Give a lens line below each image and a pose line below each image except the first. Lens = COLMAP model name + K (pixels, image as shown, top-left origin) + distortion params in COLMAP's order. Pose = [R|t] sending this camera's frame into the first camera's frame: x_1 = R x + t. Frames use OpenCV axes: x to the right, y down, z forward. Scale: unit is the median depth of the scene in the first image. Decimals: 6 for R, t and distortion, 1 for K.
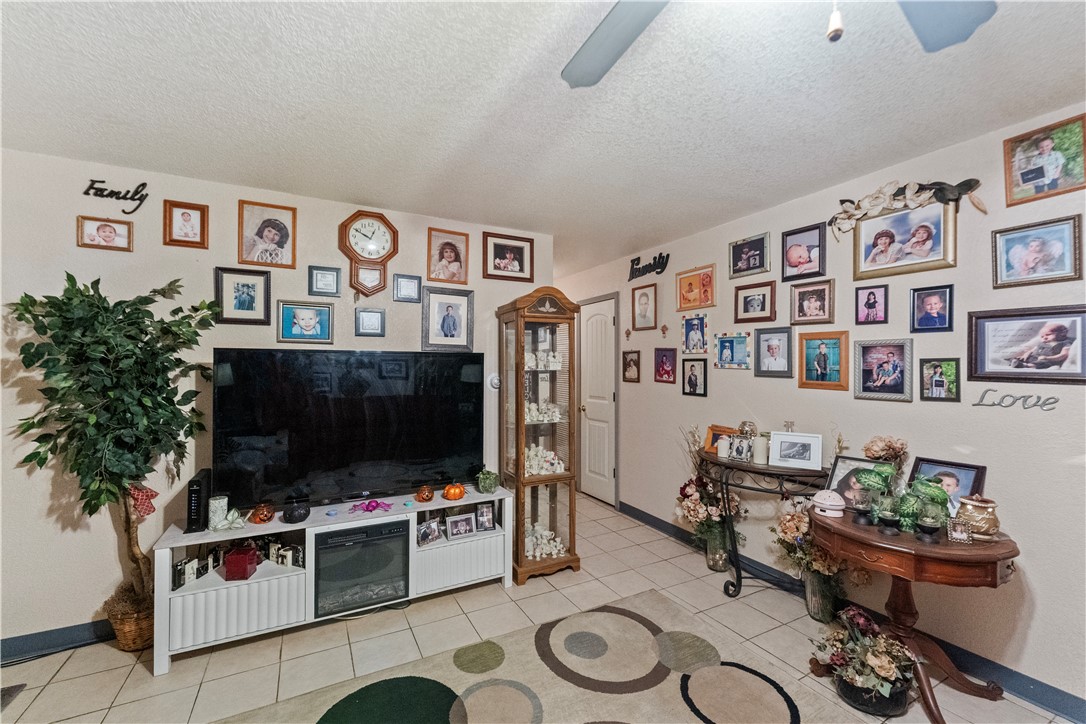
lens RADIAL K [[439.8, 0, 538.0], [0, 439.8, 363.5], [0, 0, 1]] dist [-0.001992, -0.000195]
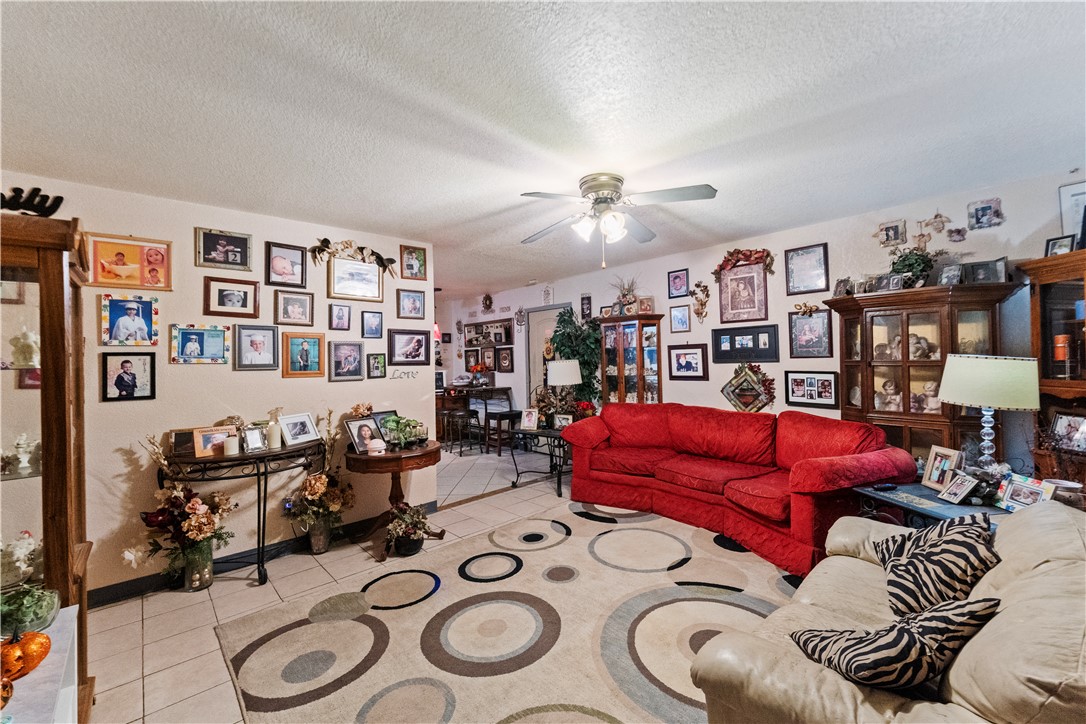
lens RADIAL K [[447.4, 0, 544.2], [0, 447.4, 352.7], [0, 0, 1]] dist [-0.001040, -0.000102]
pose [[-0.252879, 0.017125, 0.967346, -0.733784], [0.016304, 0.999777, -0.013437, 0.014898], [-0.967360, 0.012374, -0.253102, 0.612048]]
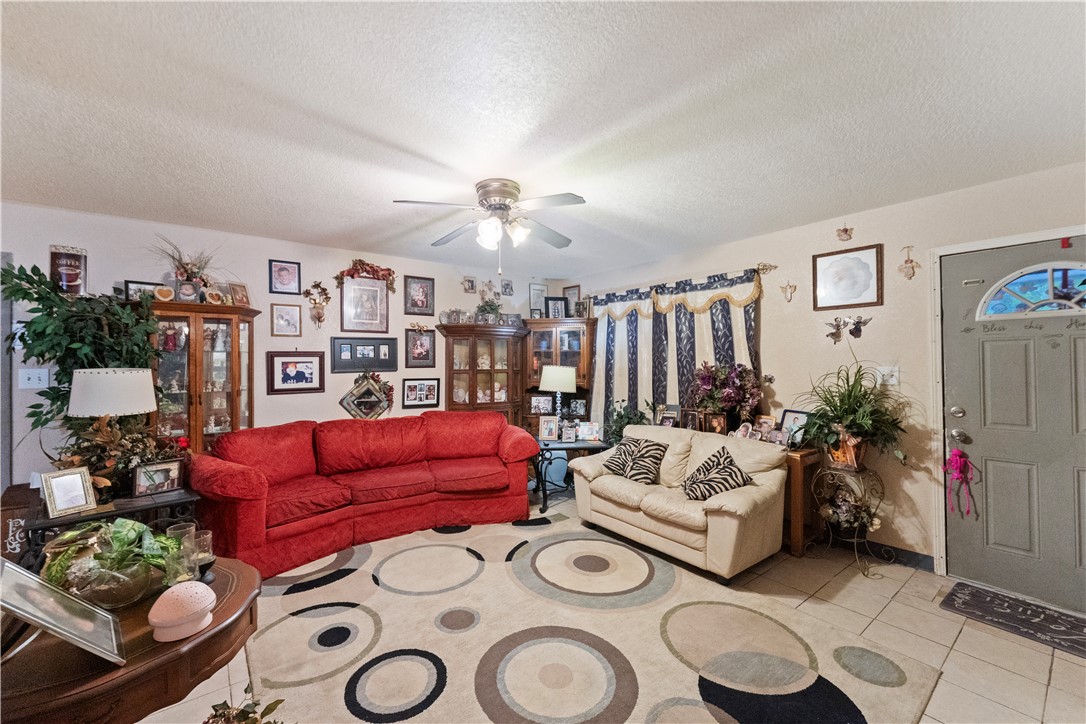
lens RADIAL K [[436.5, 0, 544.0], [0, 436.5, 359.9], [0, 0, 1]] dist [-0.000847, -0.000126]
pose [[-0.983811, 0.002420, -0.179194, 0.241274], [0.004910, 0.999897, -0.013453, 0.020313], [0.179143, -0.014115, -0.983722, 1.186723]]
